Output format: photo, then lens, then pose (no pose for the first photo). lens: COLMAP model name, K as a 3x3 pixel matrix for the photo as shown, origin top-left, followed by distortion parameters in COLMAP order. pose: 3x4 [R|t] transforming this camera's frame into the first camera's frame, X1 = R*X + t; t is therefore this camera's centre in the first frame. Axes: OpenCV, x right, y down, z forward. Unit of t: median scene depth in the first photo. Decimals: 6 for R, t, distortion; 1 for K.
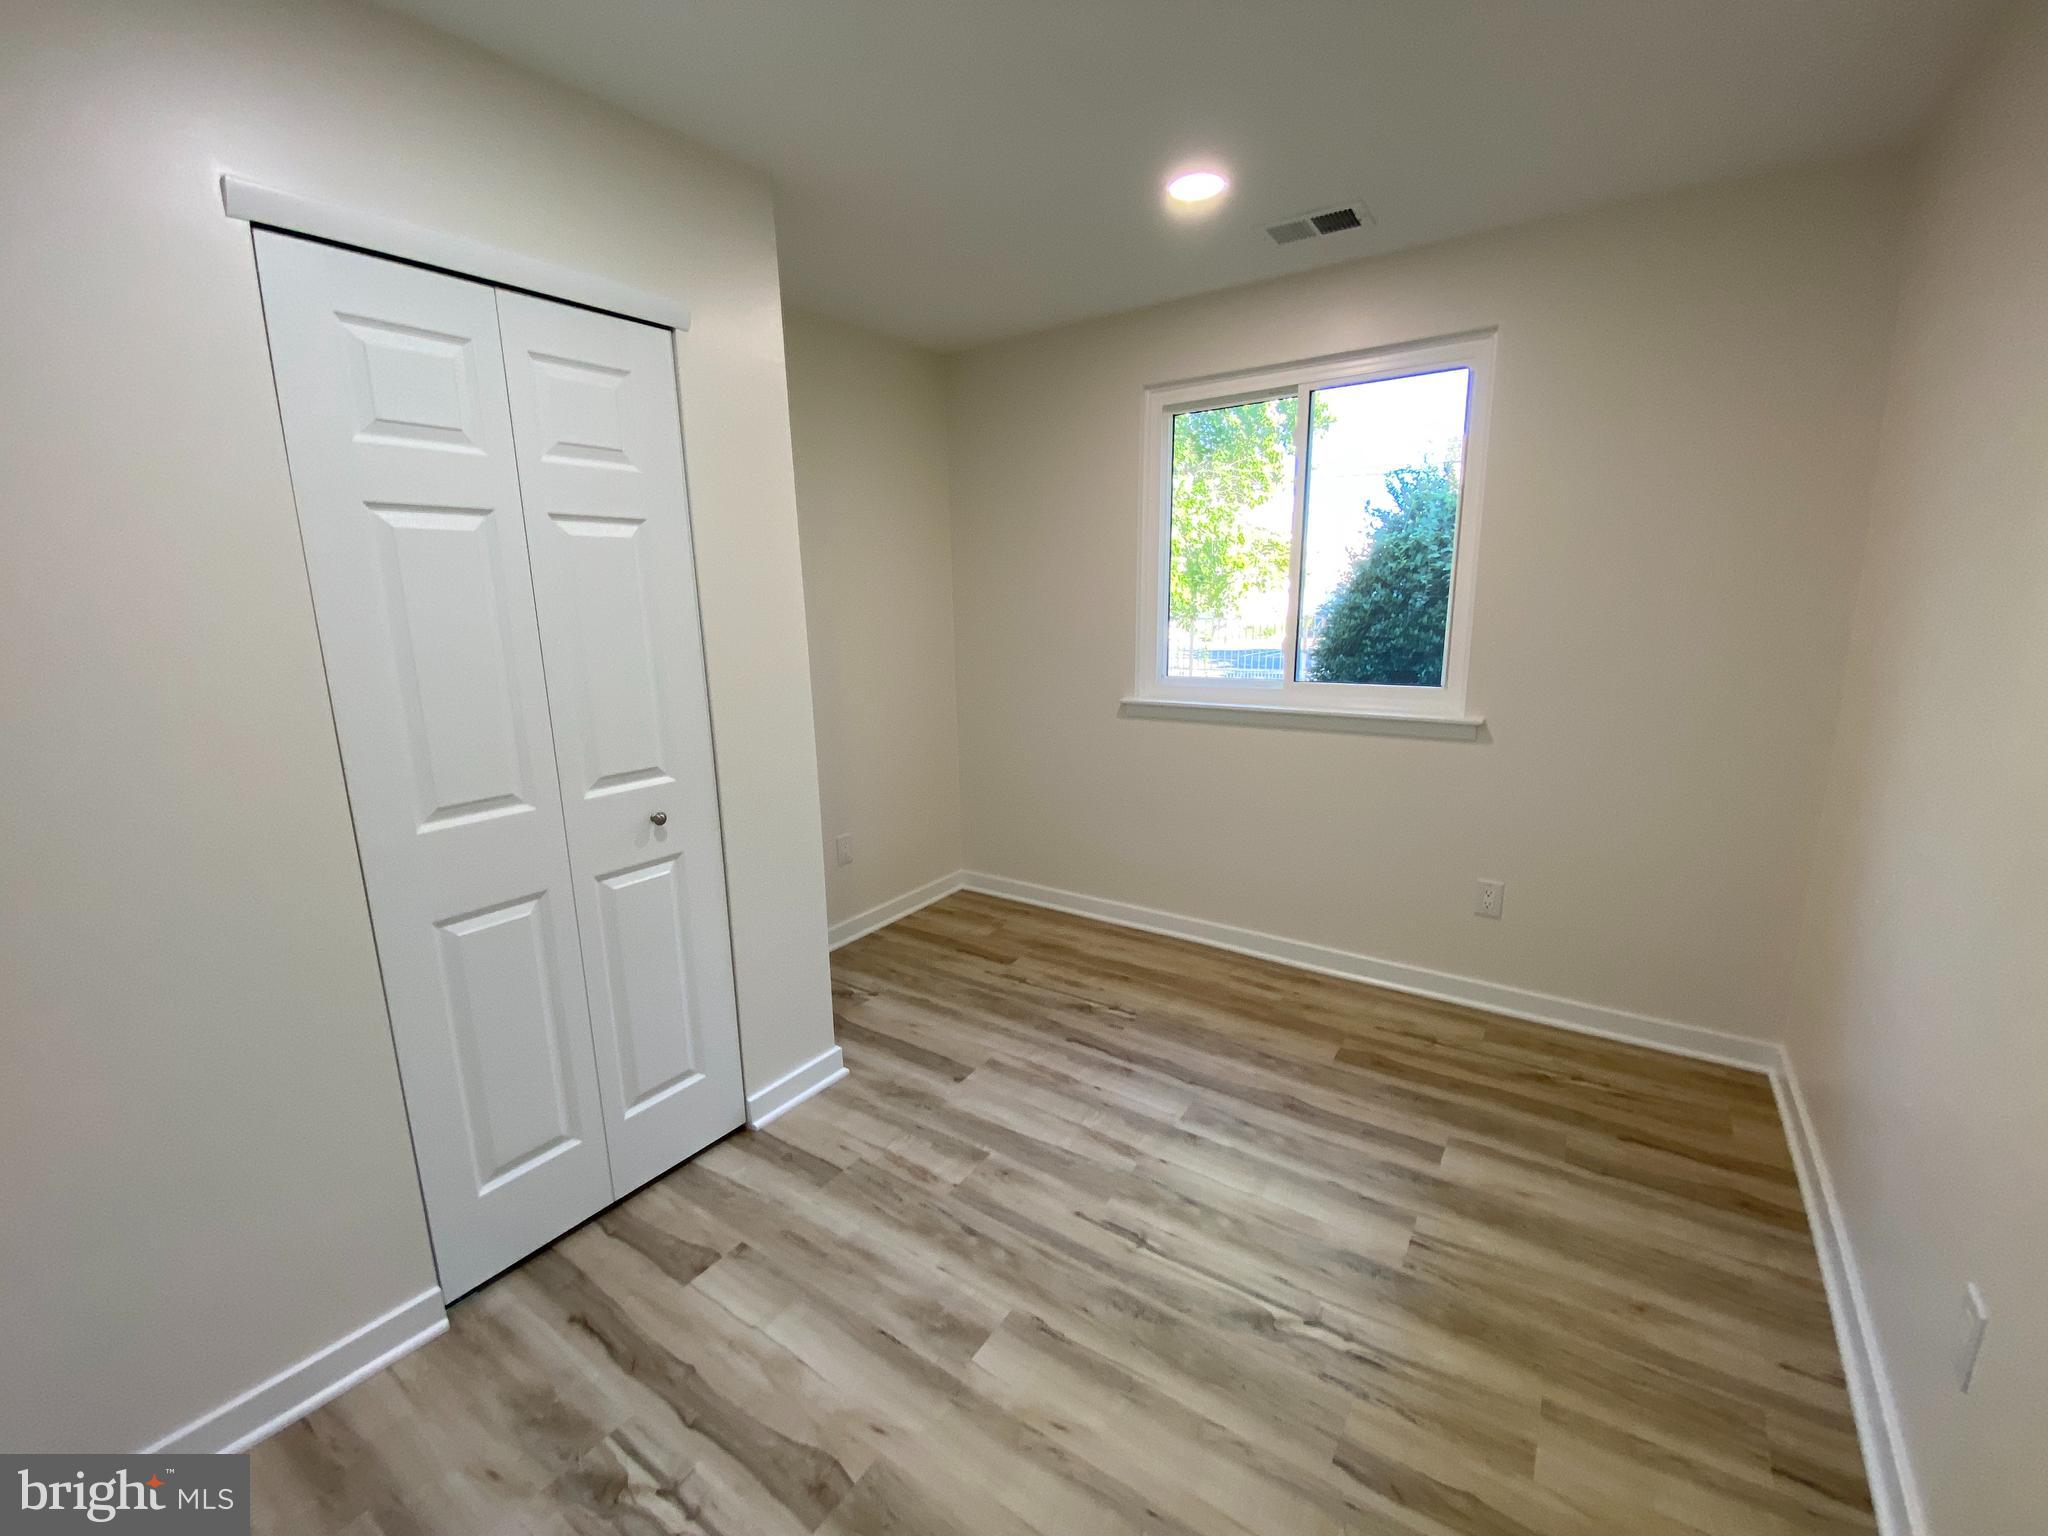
lens RADIAL K [[842.7, 0, 1021.9], [0, 842.7, 761.2], [0, 0, 1]] dist [0.021095, -0.021730]
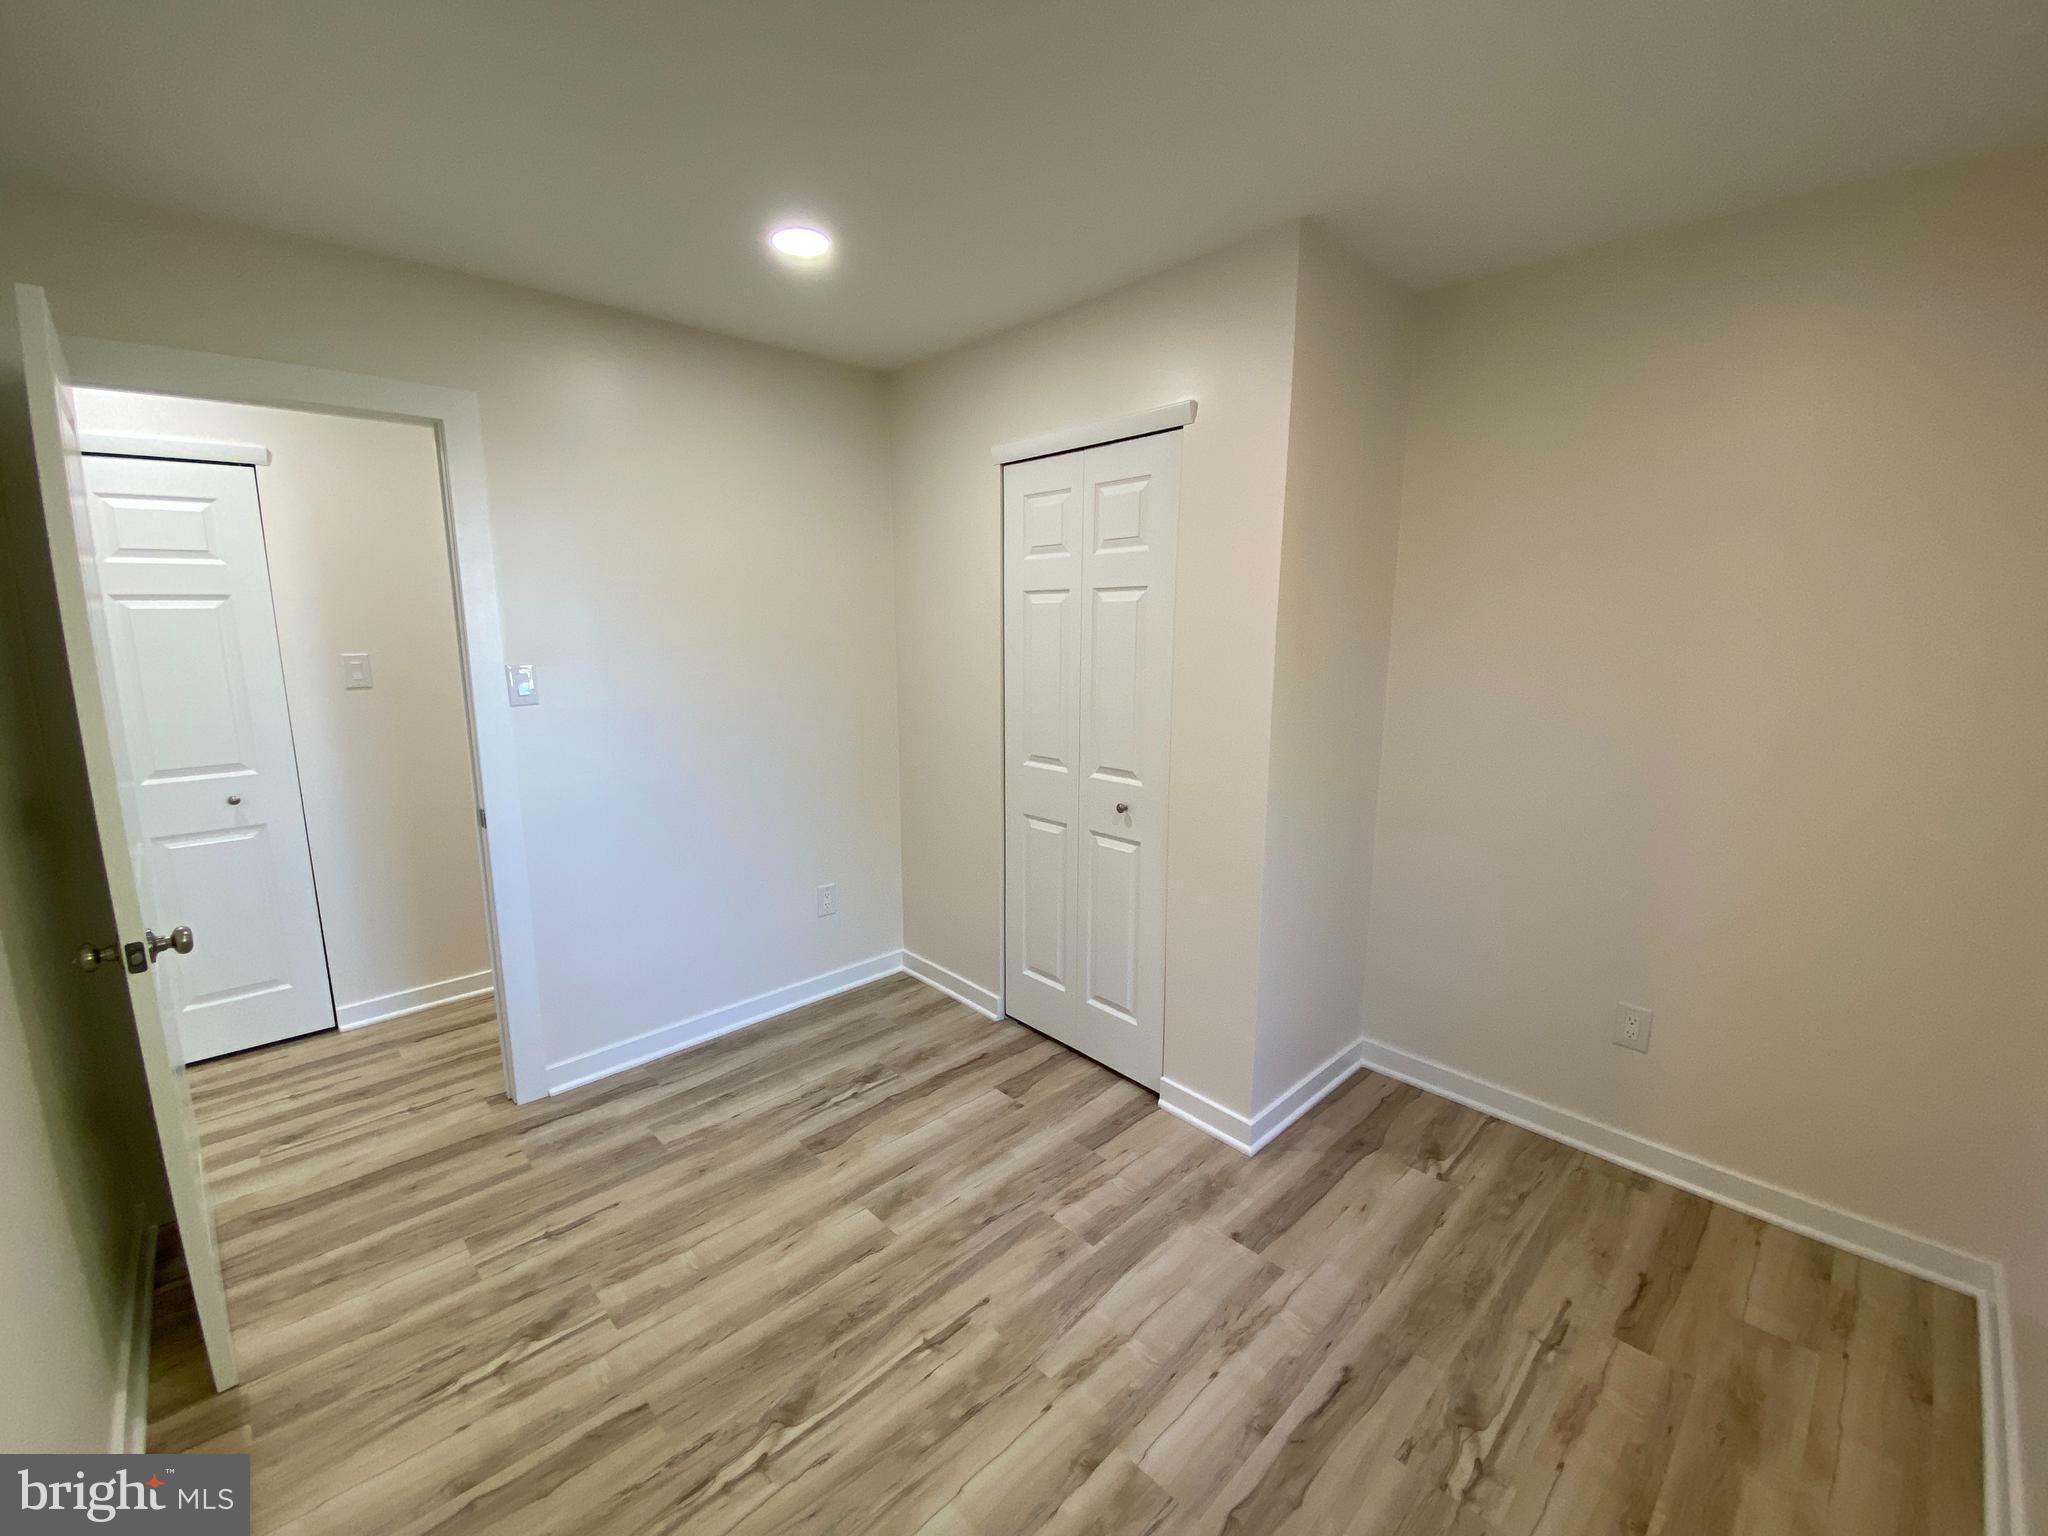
lens RADIAL K [[838.3, 0, 1015.3], [0, 838.3, 761.7], [0, 0, 1]] dist [0.022210, -0.020354]
pose [[-0.202631, 0.196155, -0.959408, 0.855547], [-0.190934, 0.953015, 0.235174, -0.282497], [0.960461, 0.230837, -0.155657, 1.032311]]
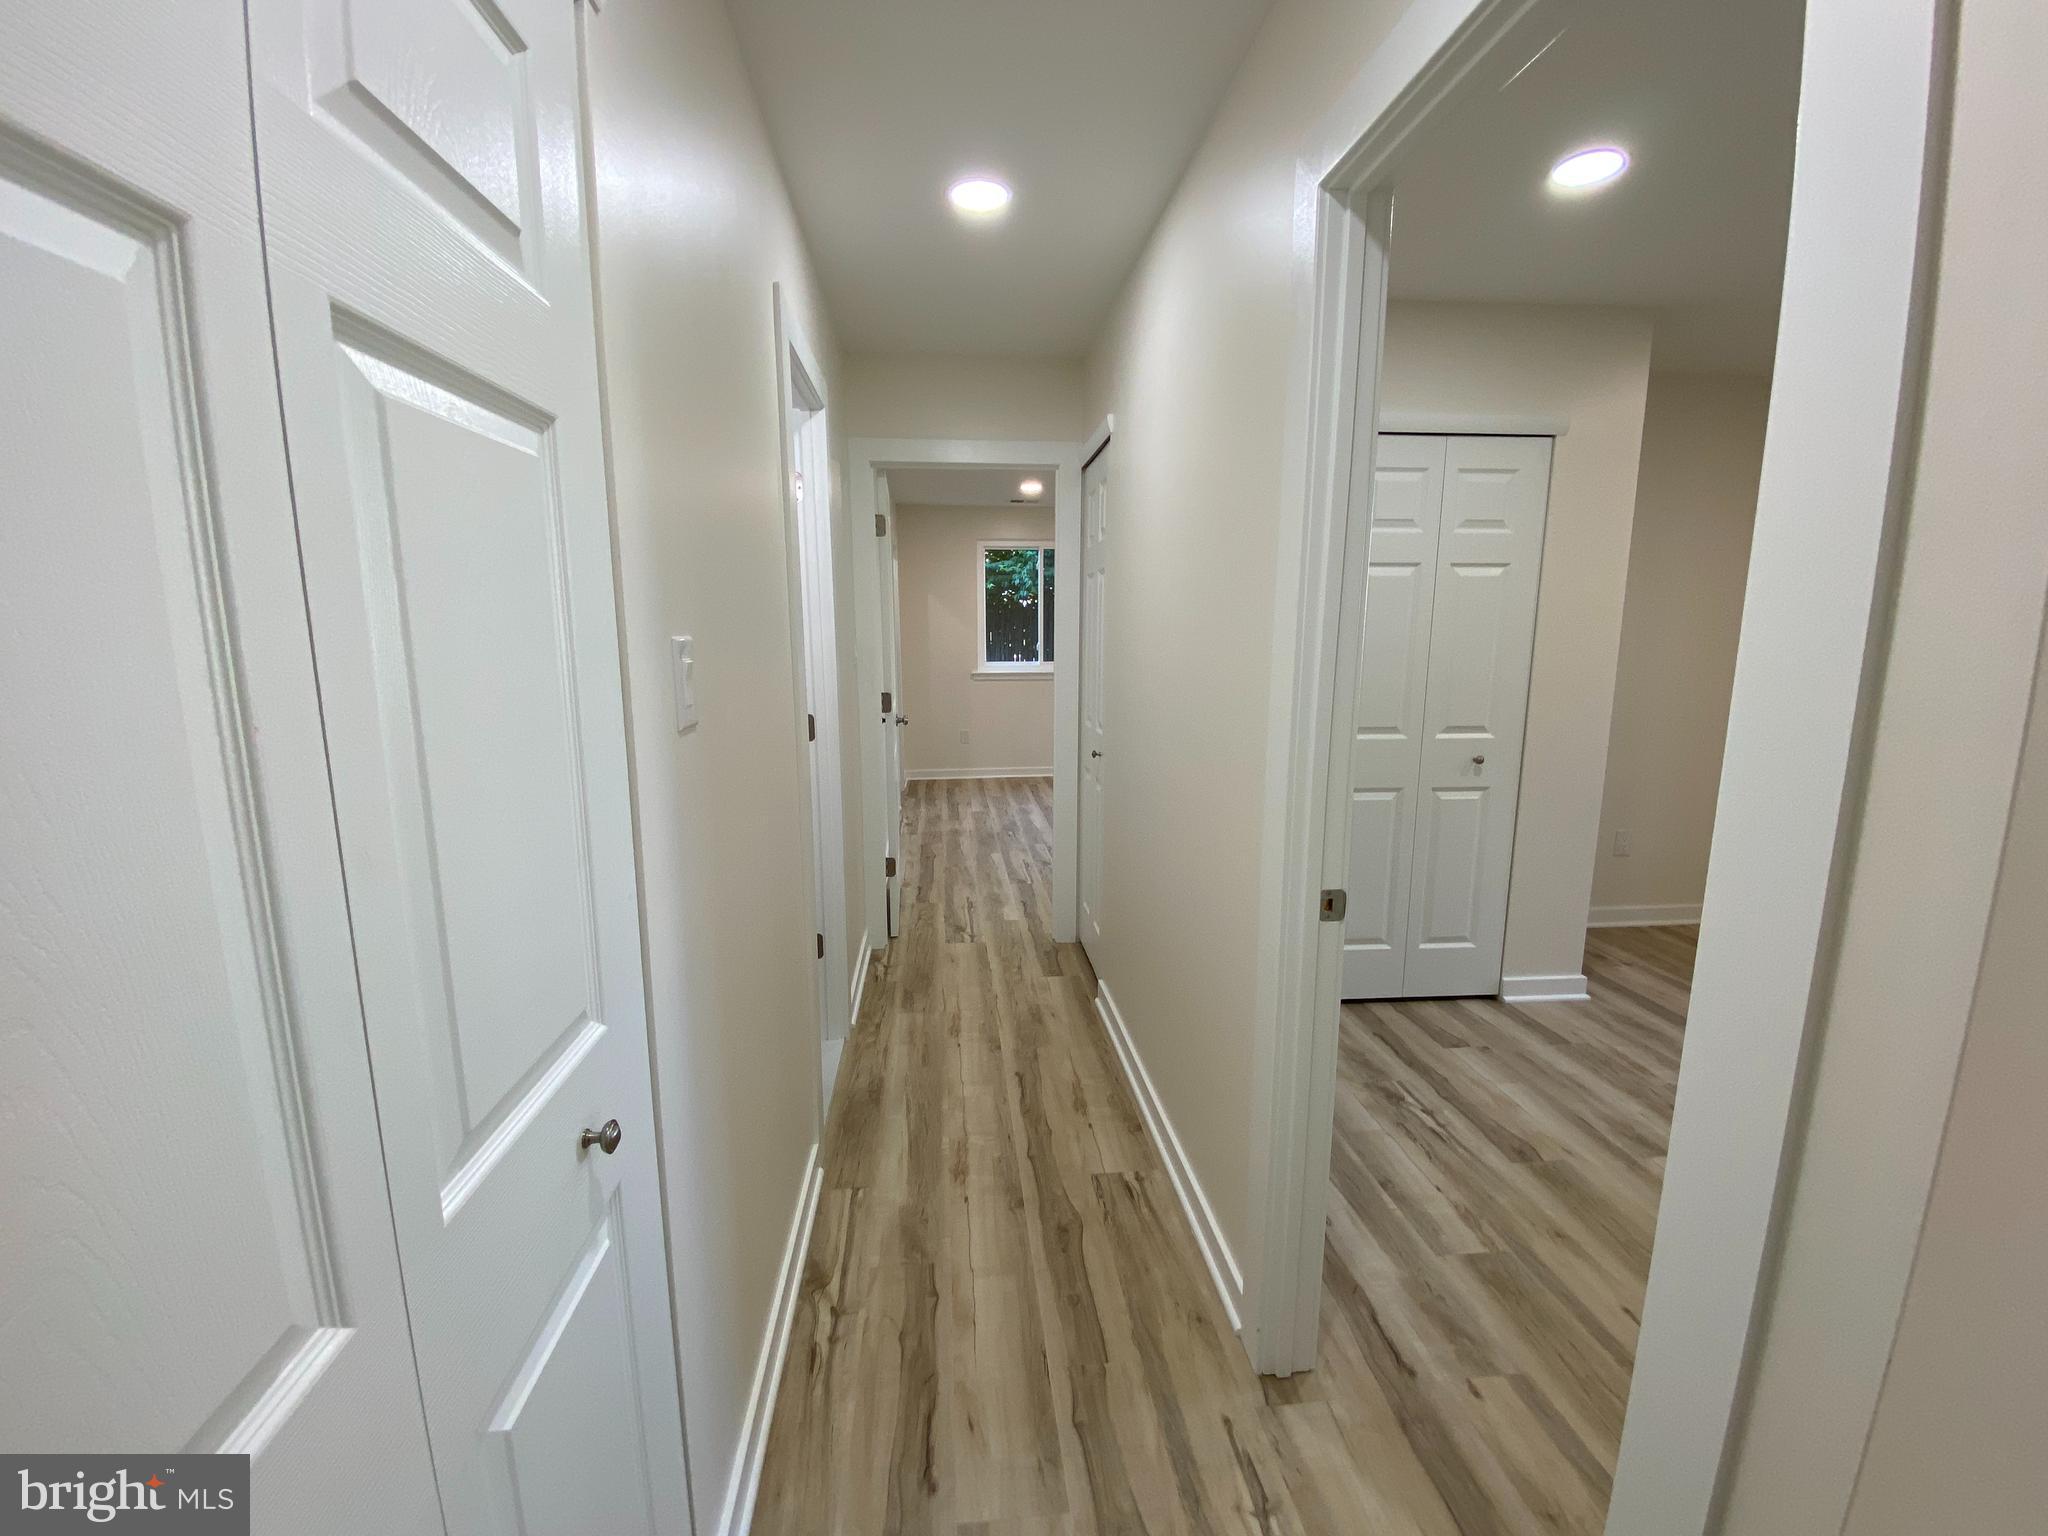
lens RADIAL K [[842.7, 0, 1021.9], [0, 842.7, 761.2], [0, 0, 1]] dist [0.021095, -0.021730]
pose [[0.644796, 0.143717, -0.750722, 0.181270], [-0.166930, 0.984933, 0.045178, 0.139823], [0.745903, 0.096187, 0.659072, -0.611573]]
